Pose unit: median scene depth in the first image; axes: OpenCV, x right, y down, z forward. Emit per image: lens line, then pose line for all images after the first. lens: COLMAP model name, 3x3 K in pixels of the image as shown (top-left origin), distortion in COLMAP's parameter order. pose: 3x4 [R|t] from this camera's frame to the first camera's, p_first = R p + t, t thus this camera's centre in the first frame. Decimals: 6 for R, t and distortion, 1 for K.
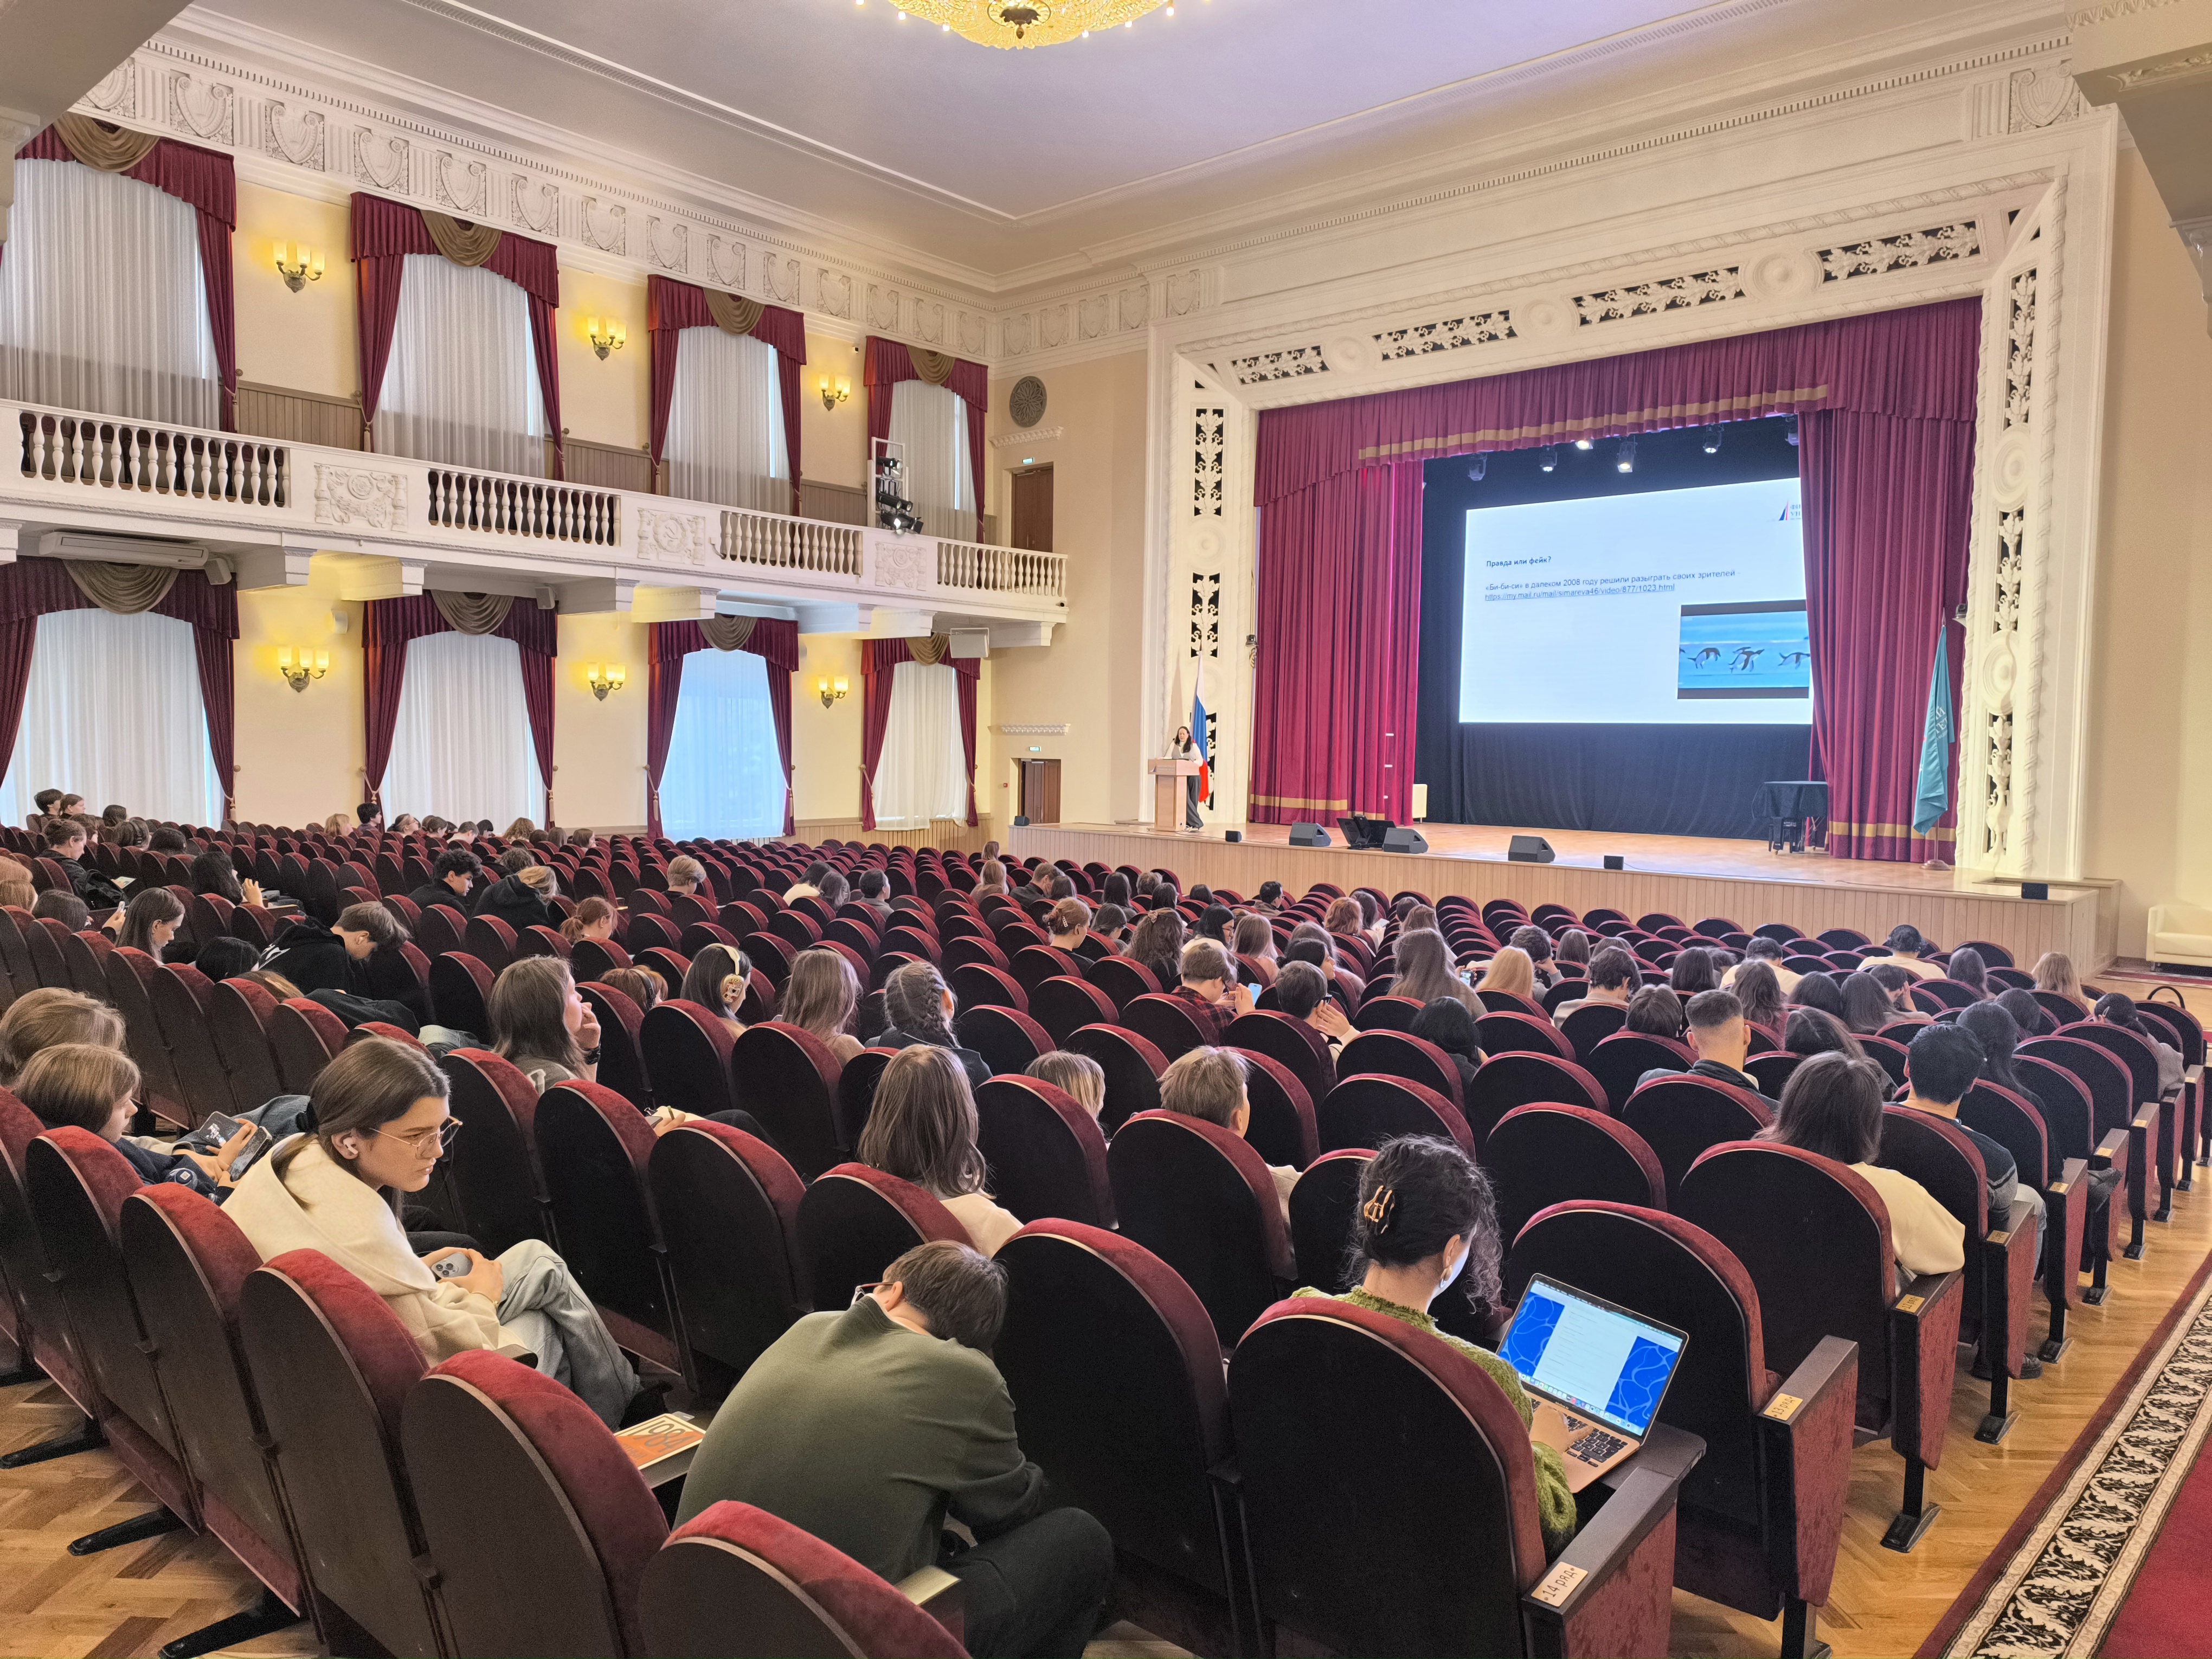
lens RADIAL K [[1519.5, 0, 1098.4], [0, 1519.5, 828.5], [0, 0, 1]] dist [0.034659, -0.041855]
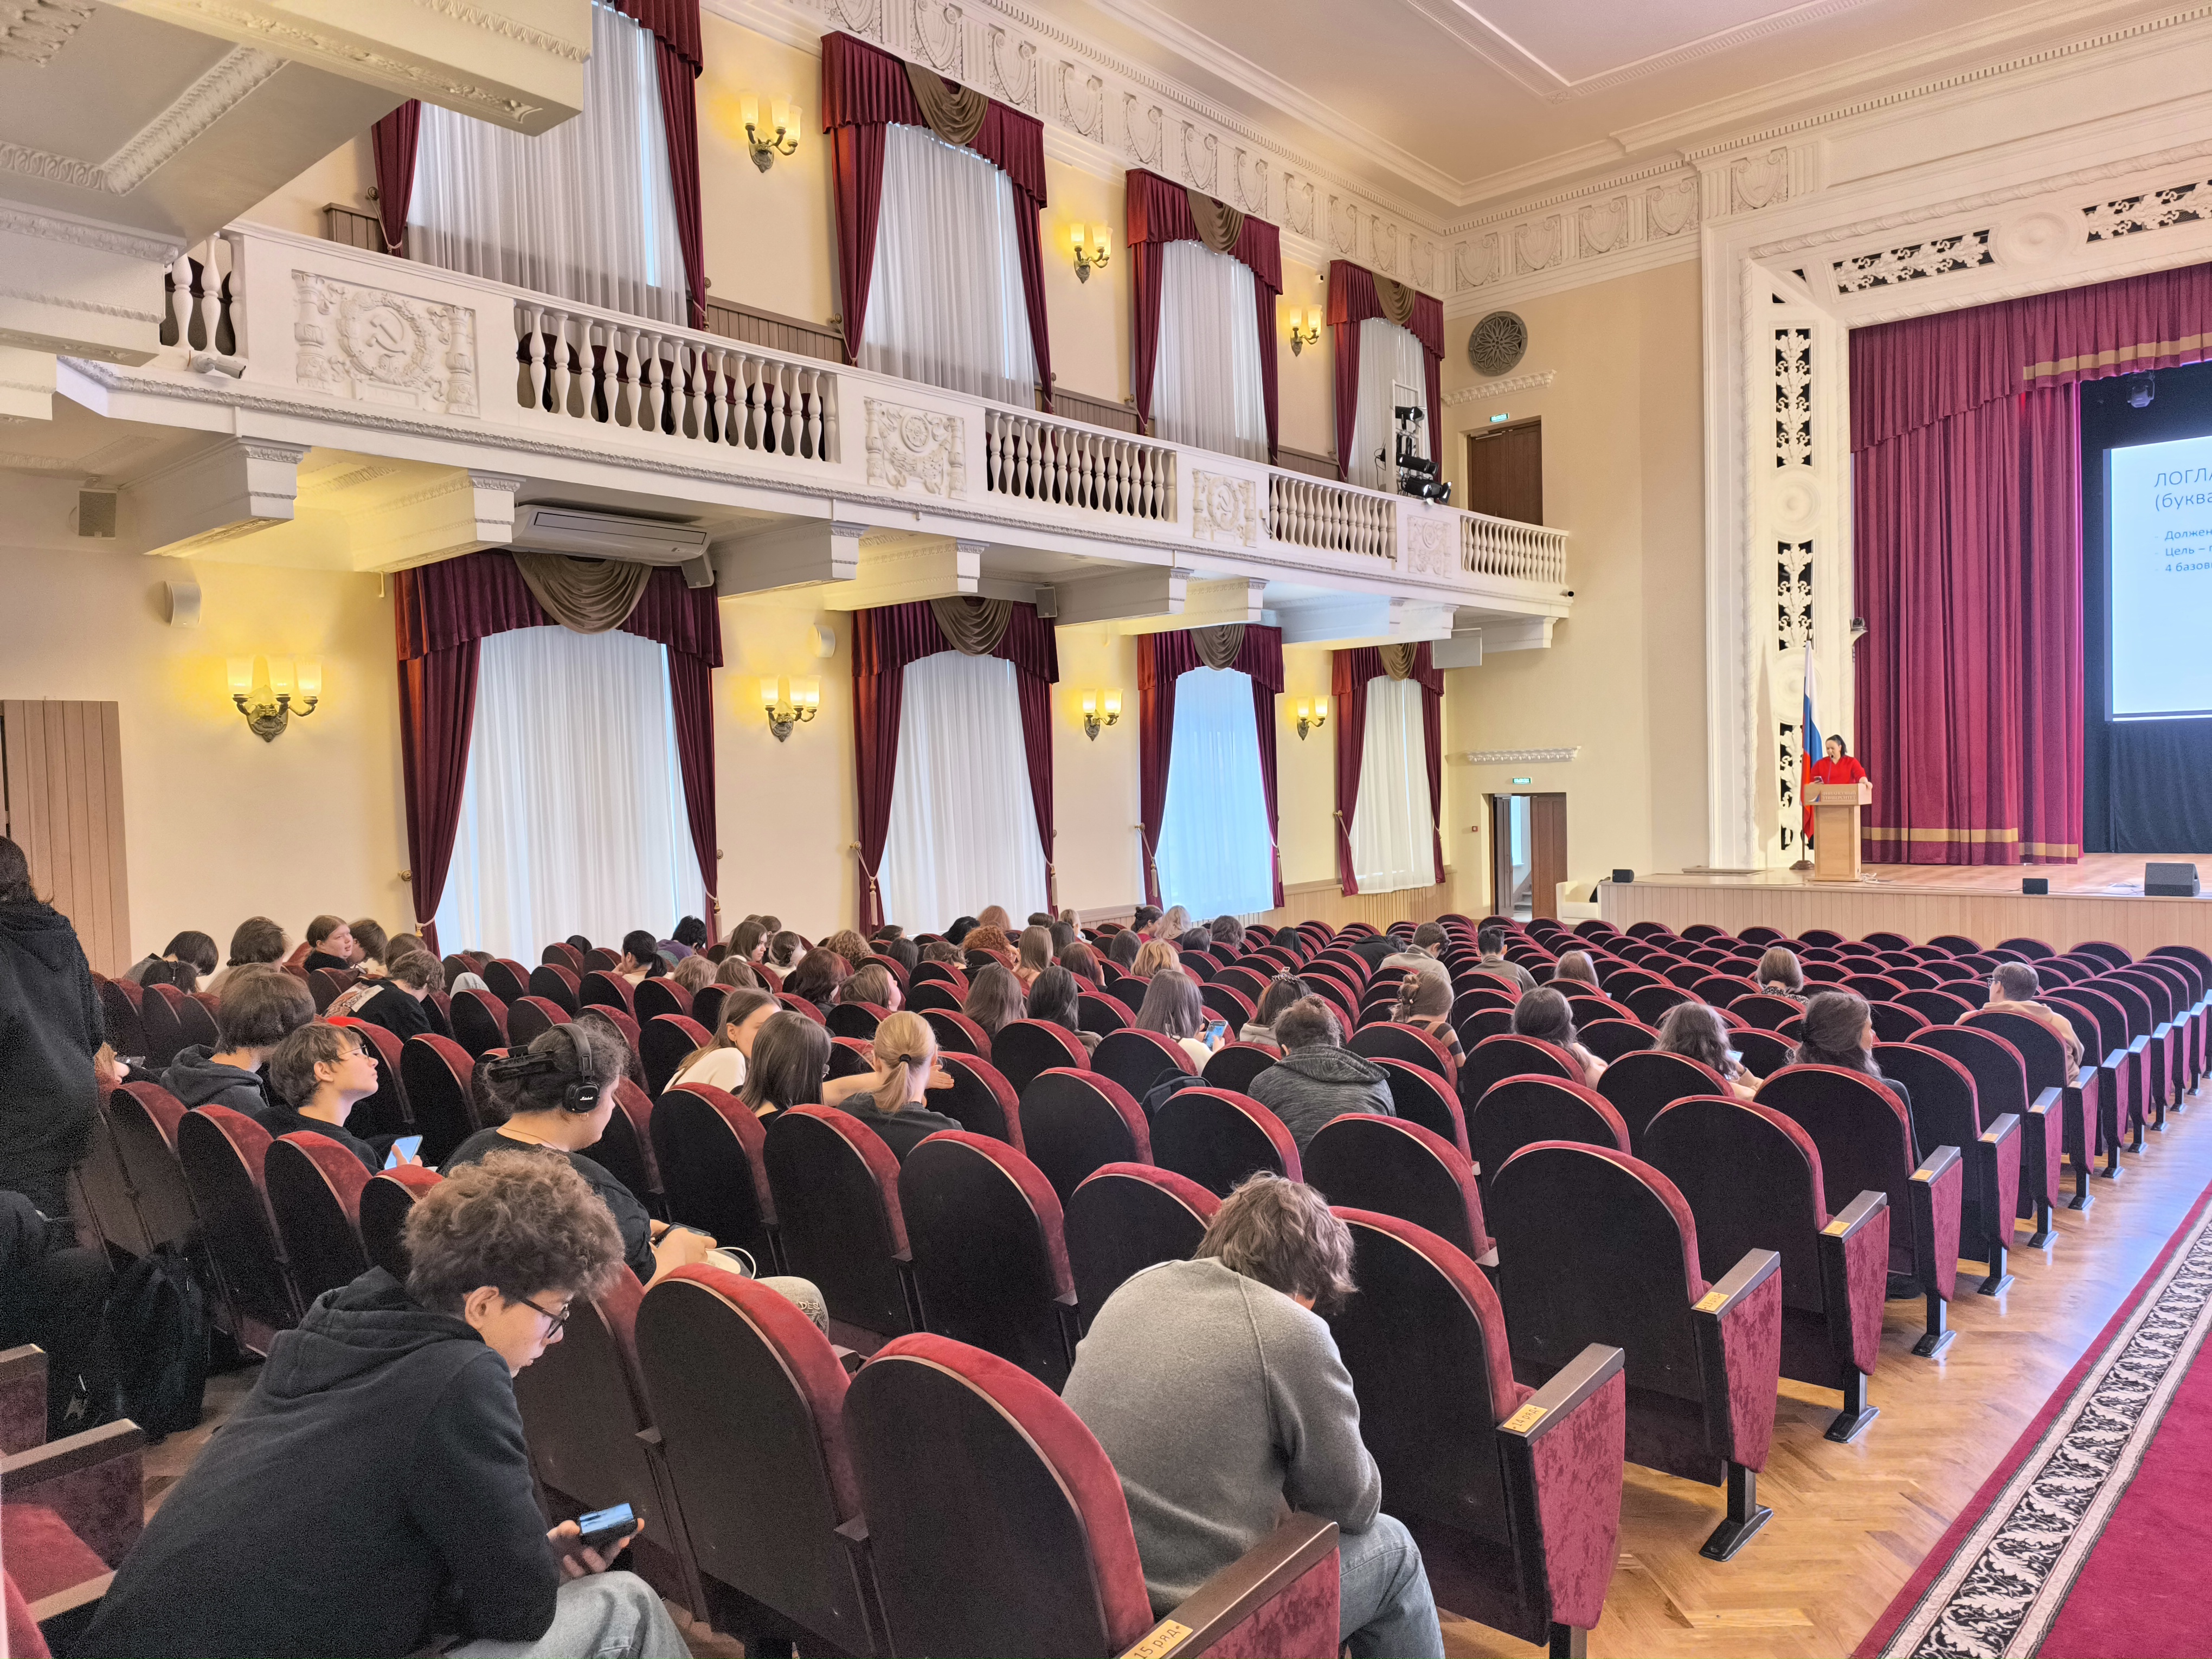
lens RADIAL K [[1519.5, 0, 1091.8], [0, 1519.5, 830.6], [0, 0, 1]] dist [0.034659, -0.041855]
pose [[0.999005, -0.044490, -0.003006, -0.334389], [0.044405, 0.998724, -0.024044, -0.022062], [0.004071, 0.023886, 0.999706, 0.266422]]
